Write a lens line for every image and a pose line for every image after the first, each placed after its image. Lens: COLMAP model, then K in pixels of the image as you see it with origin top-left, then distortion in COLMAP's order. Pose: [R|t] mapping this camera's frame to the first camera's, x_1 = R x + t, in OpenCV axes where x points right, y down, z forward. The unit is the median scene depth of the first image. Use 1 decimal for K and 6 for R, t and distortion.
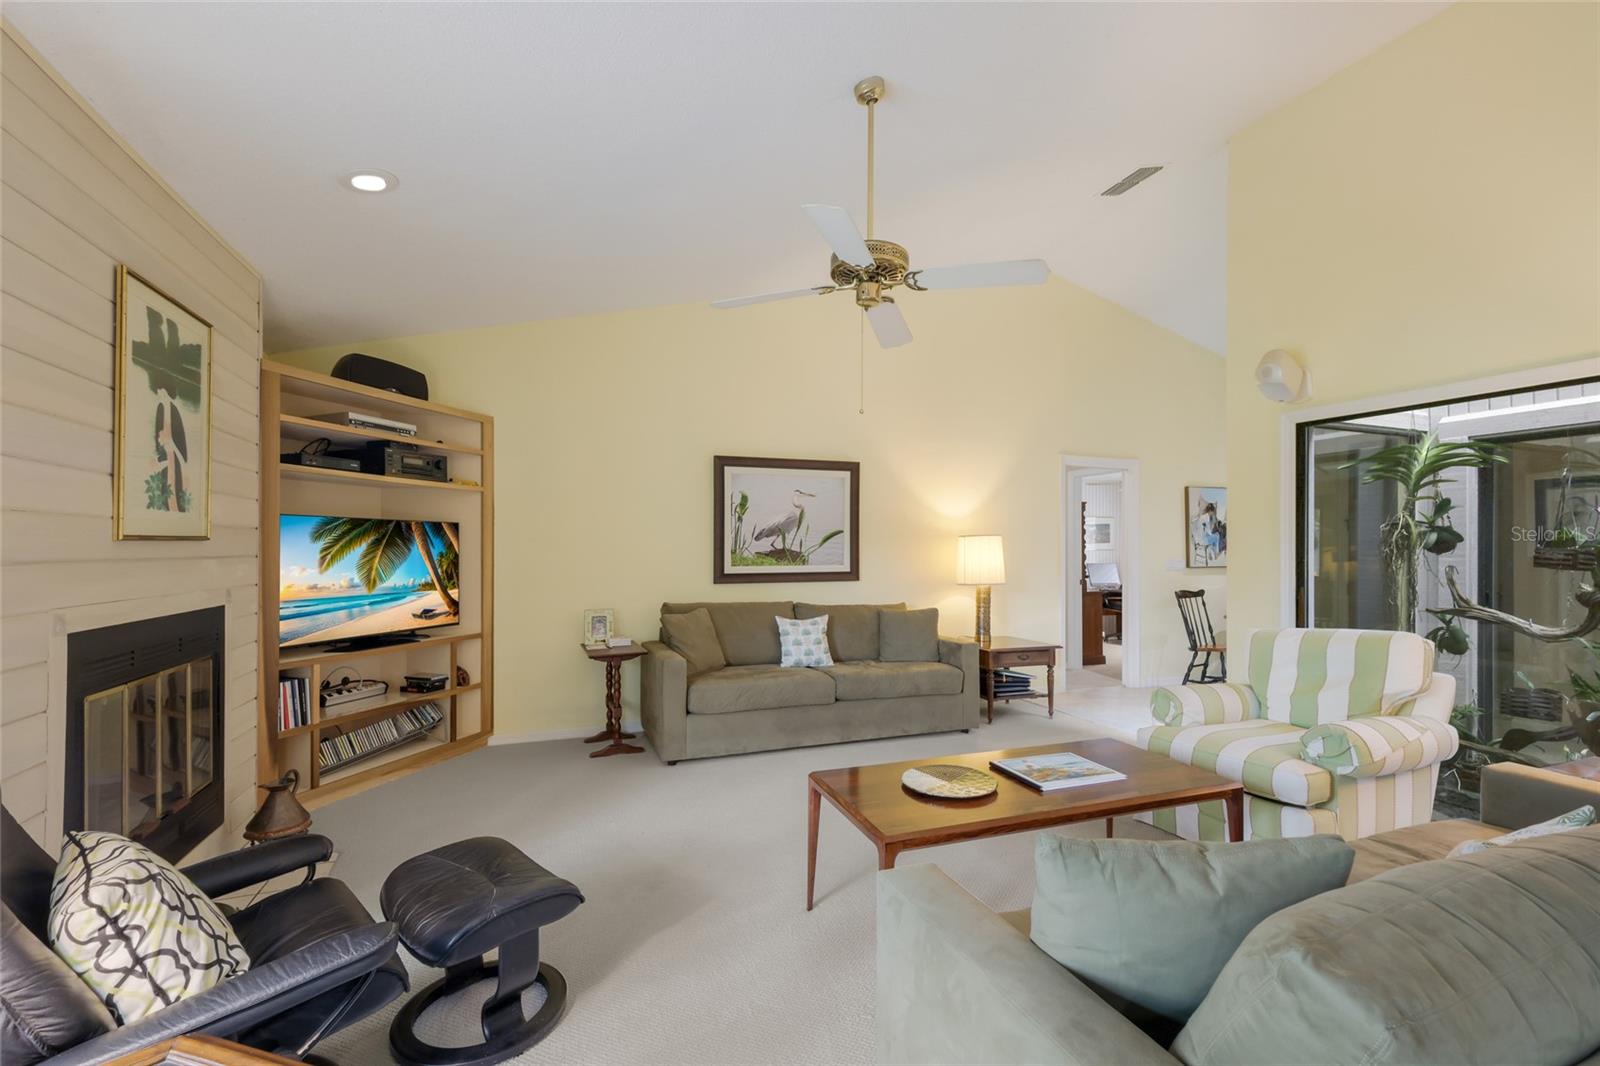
lens RADIAL K [[708.5, 0, 800.1], [0, 708.5, 540.3], [0, 0, 1]] dist [-0.000975, 0.000000]
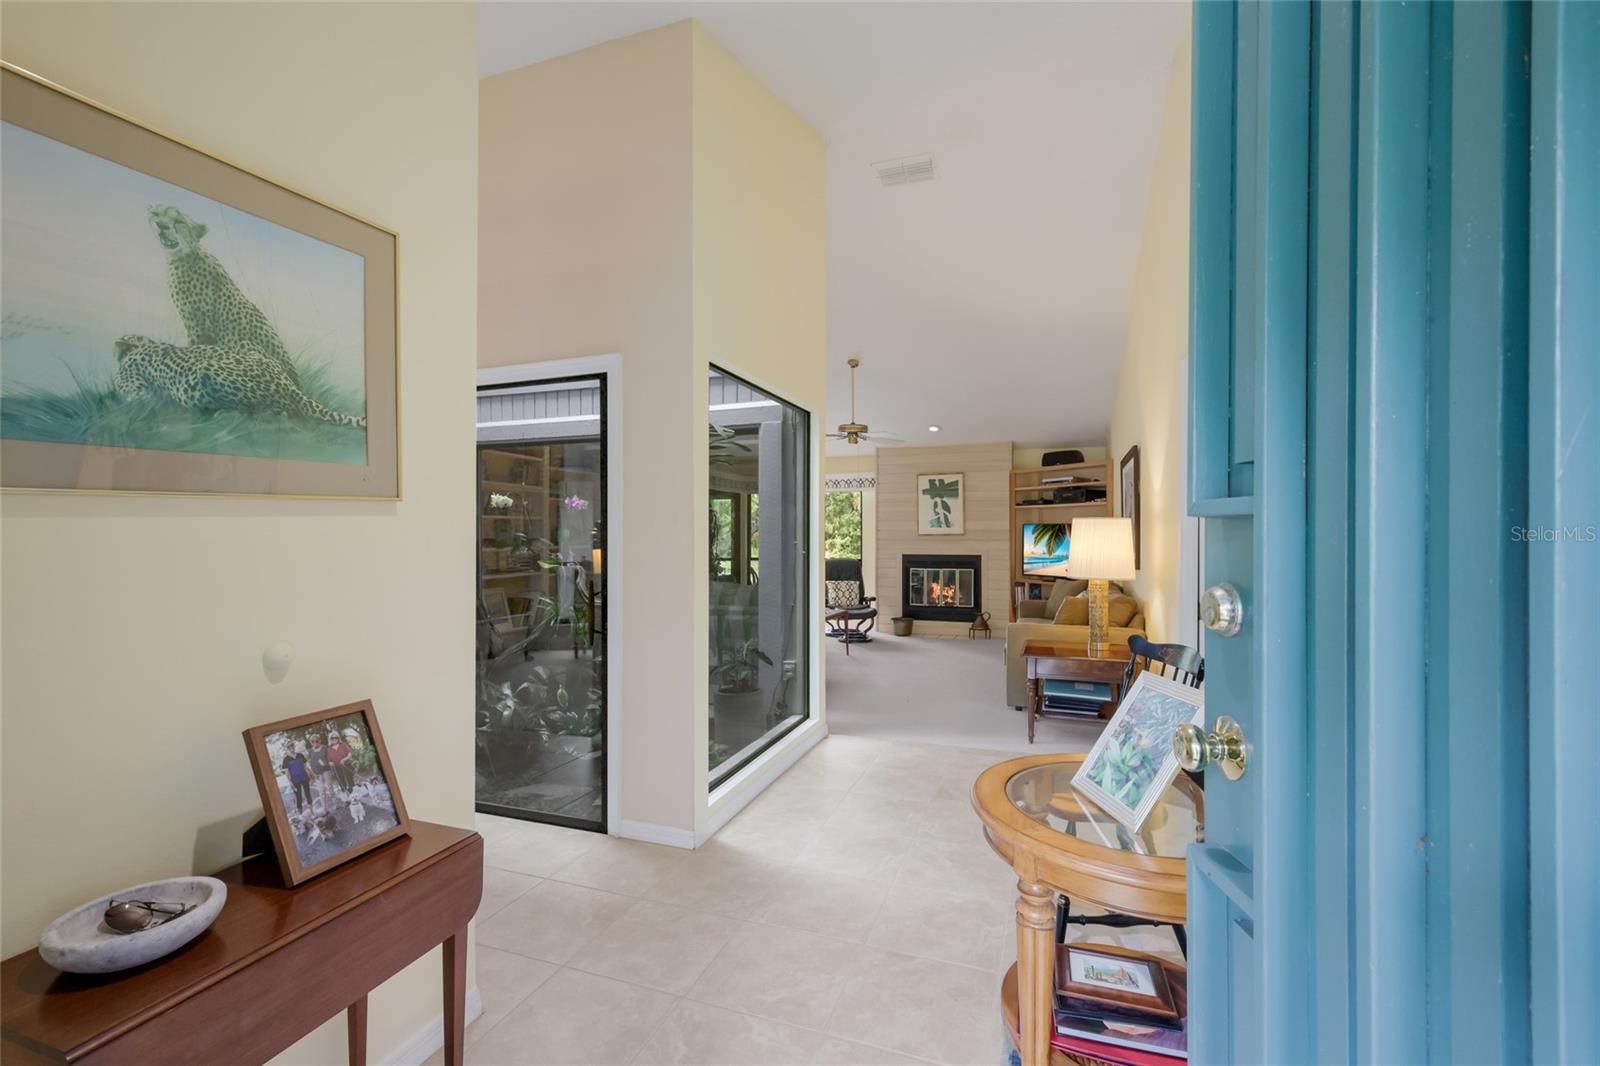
lens RADIAL K [[708.5, 0, 800.1], [0, 708.5, 540.3], [0, 0, 1]] dist [-0.000975, 0.000000]
pose [[-0.649662, 0.000631, -0.760223, 1.643000], [0.005915, 0.999974, -0.004224, 0.025785], [0.760200, -0.007241, -0.649648, 1.871933]]
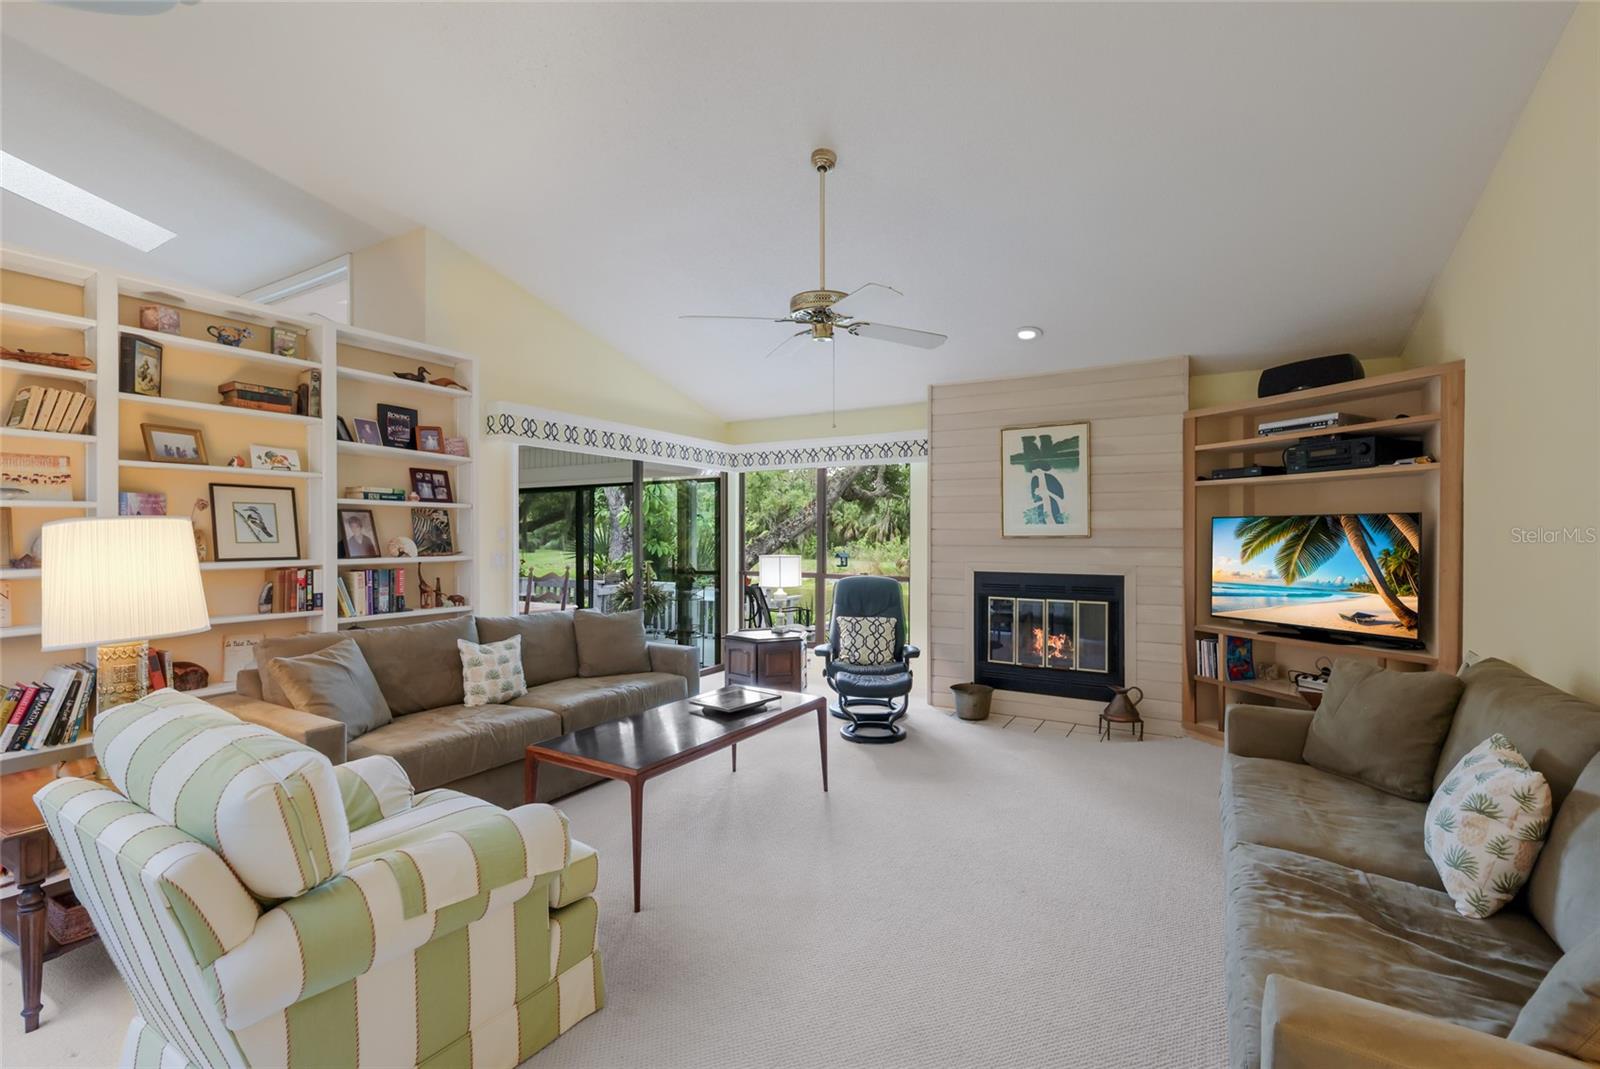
lens RADIAL K [[692.1, 0, 805.3], [0, 692.1, 537.9], [0, 0, 1]] dist [0.004659, 0.000312]
pose [[-0.774087, -0.000256, -0.633080, 0.630947], [0.003678, 0.999981, -0.004901, 0.004978], [0.633069, -0.006122, -0.774071, 1.371074]]
